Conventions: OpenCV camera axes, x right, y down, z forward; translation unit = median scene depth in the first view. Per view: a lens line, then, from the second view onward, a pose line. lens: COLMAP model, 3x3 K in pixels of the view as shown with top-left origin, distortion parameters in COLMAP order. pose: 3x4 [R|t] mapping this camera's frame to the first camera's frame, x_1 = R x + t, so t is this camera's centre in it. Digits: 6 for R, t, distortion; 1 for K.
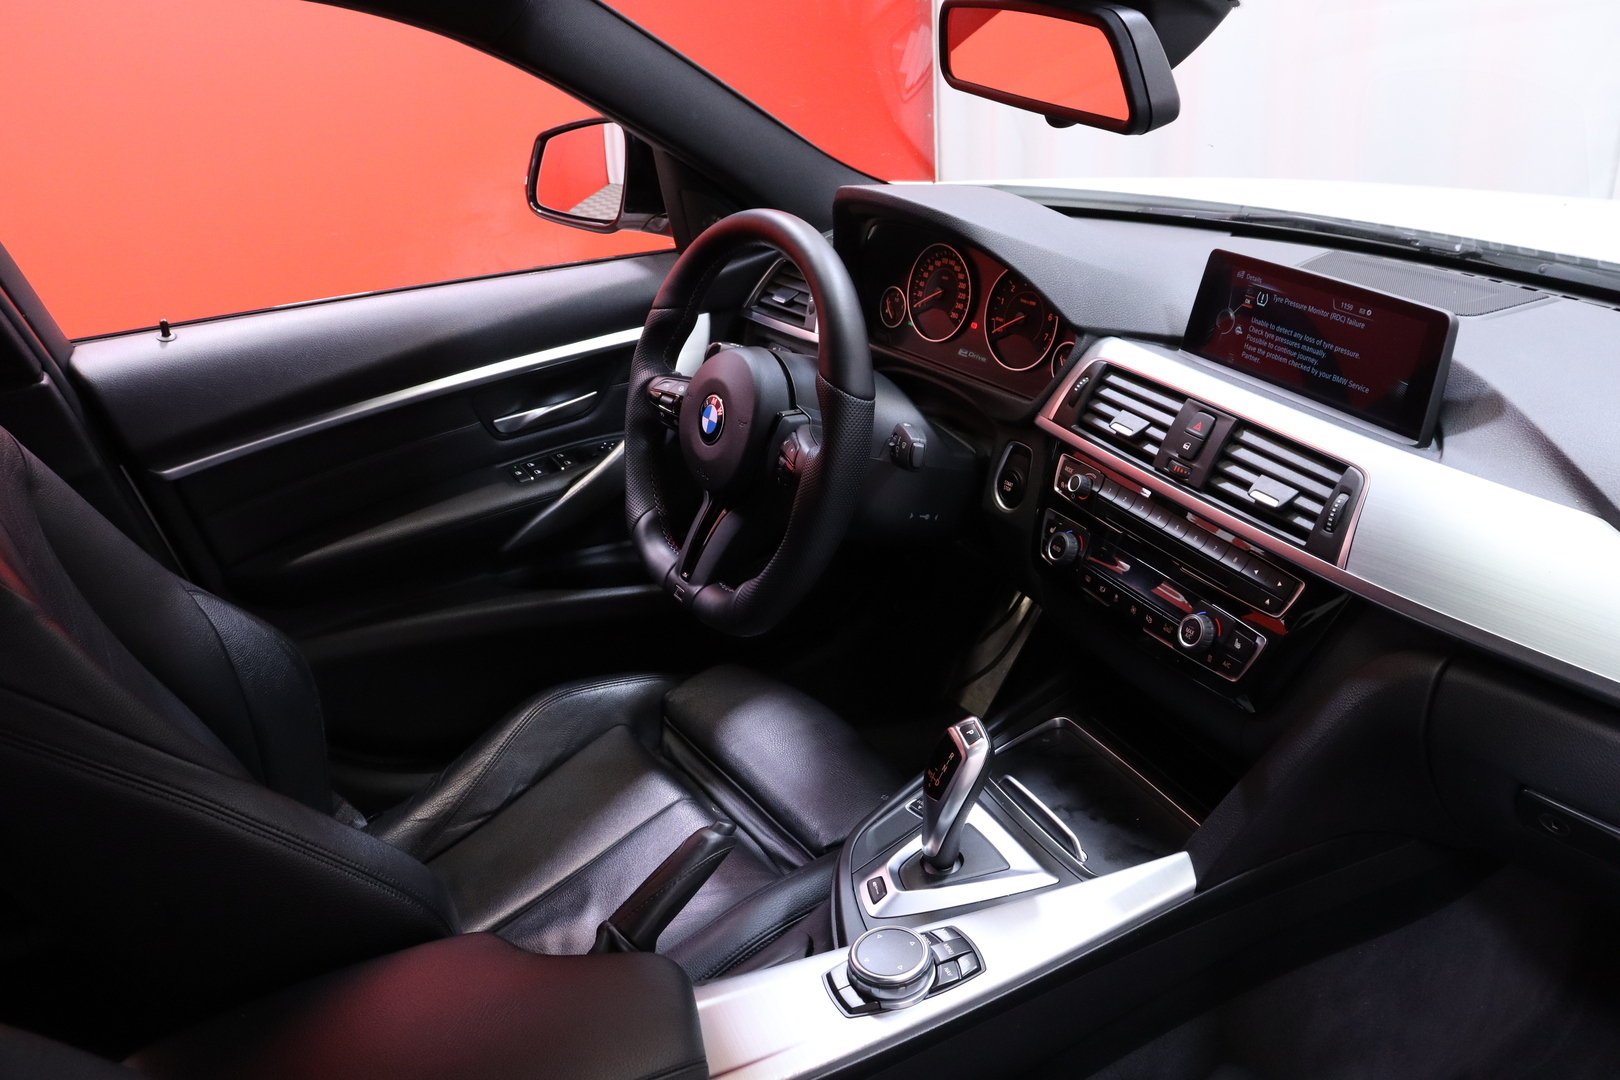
lens RADIAL K [[1318.8, 0, 810.0], [0, 1318.8, 540.0], [0, 0, 1]] dist [-0.167470, 0.126521]
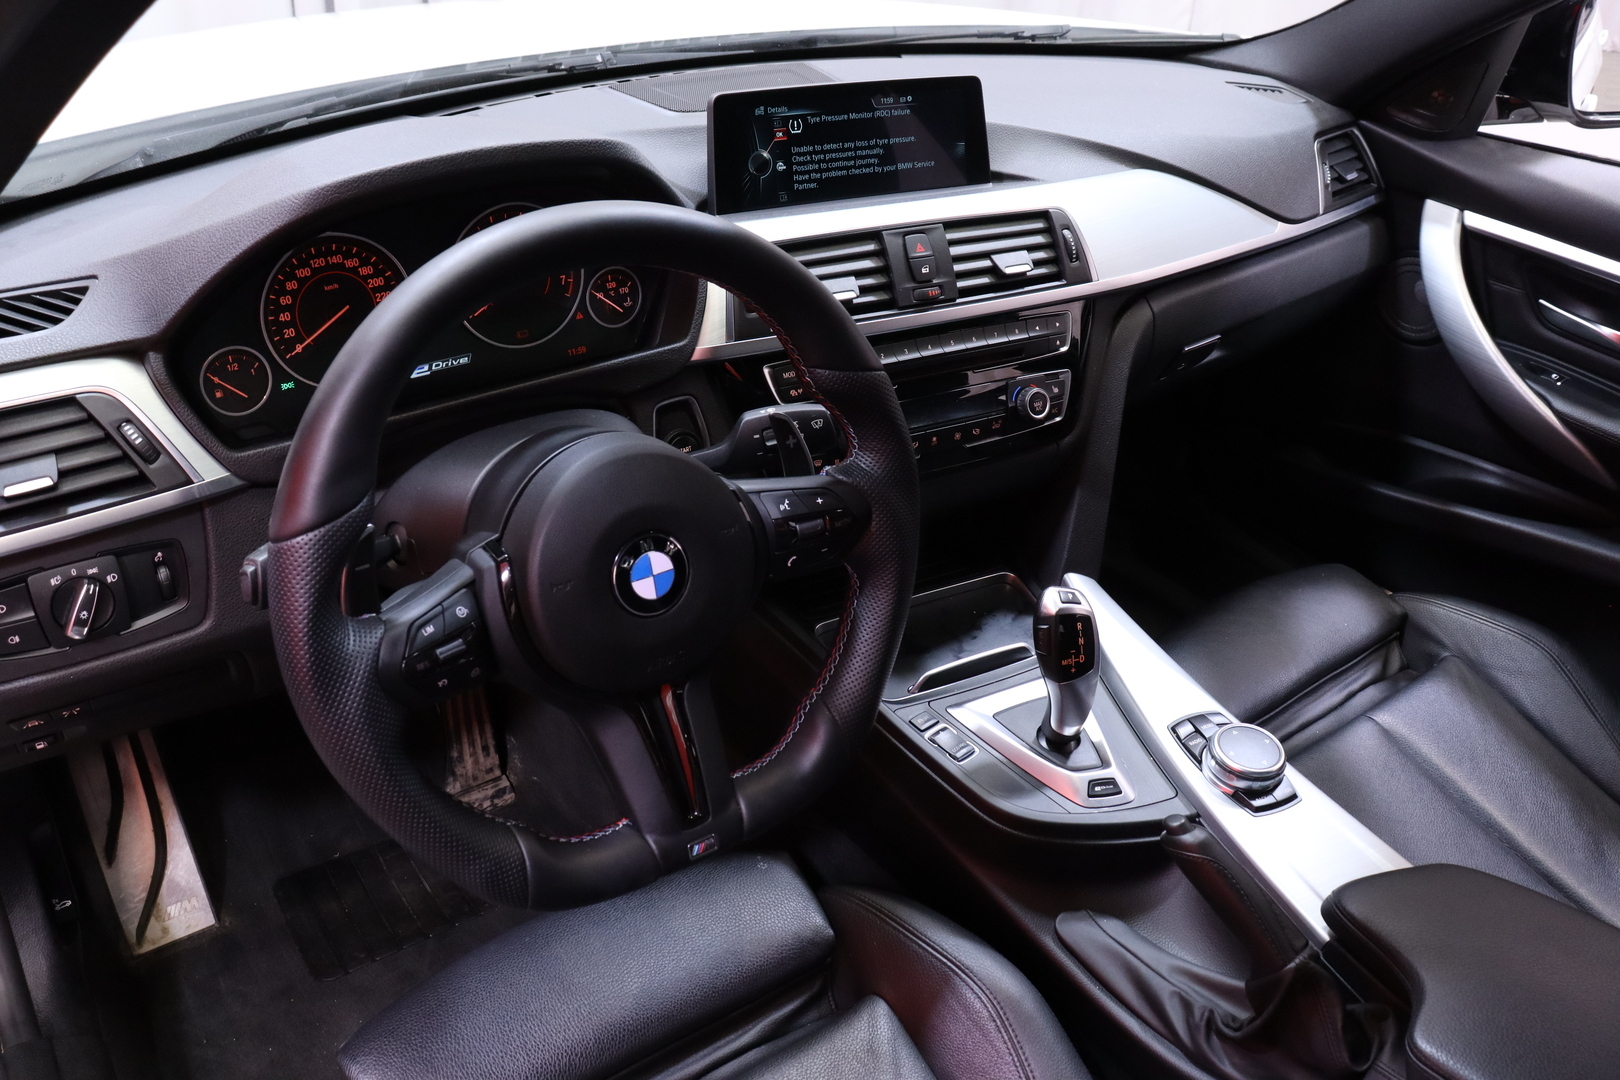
lens RADIAL K [[1313.0, 0, 810.0], [0, 1313.0, 540.0], [0, 0, 1]] dist [-0.201223, 0.225781]
pose [[-0.051782, -0.495830, 0.866874, -0.652628], [0.382017, 0.792184, 0.475928, -0.400916], [-0.922703, 0.355805, 0.148395, 0.962201]]
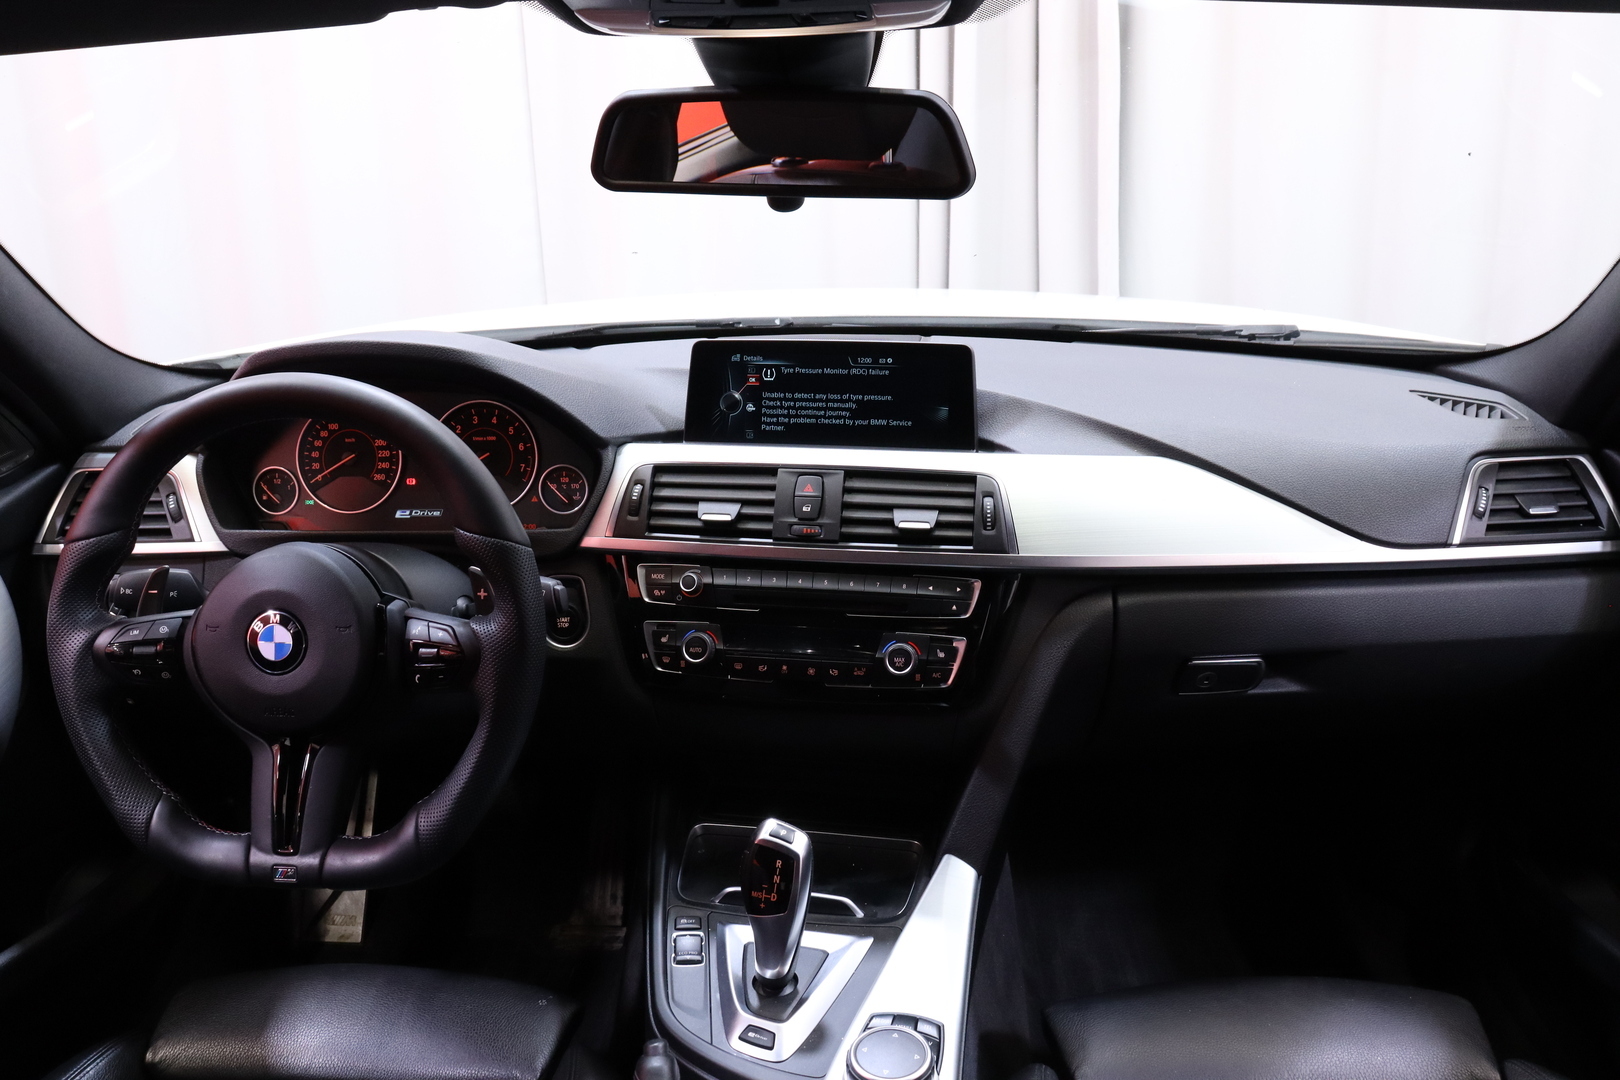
lens RADIAL K [[1318.8, 0, 810.0], [0, 1318.8, 540.0], [0, 0, 1]] dist [-0.167470, 0.126521]
pose [[0.582949, -0.227551, 0.779994, -0.538694], [0.334553, 0.942051, 0.024791, -0.070215], [-0.740435, 0.246497, 0.625295, 0.309180]]
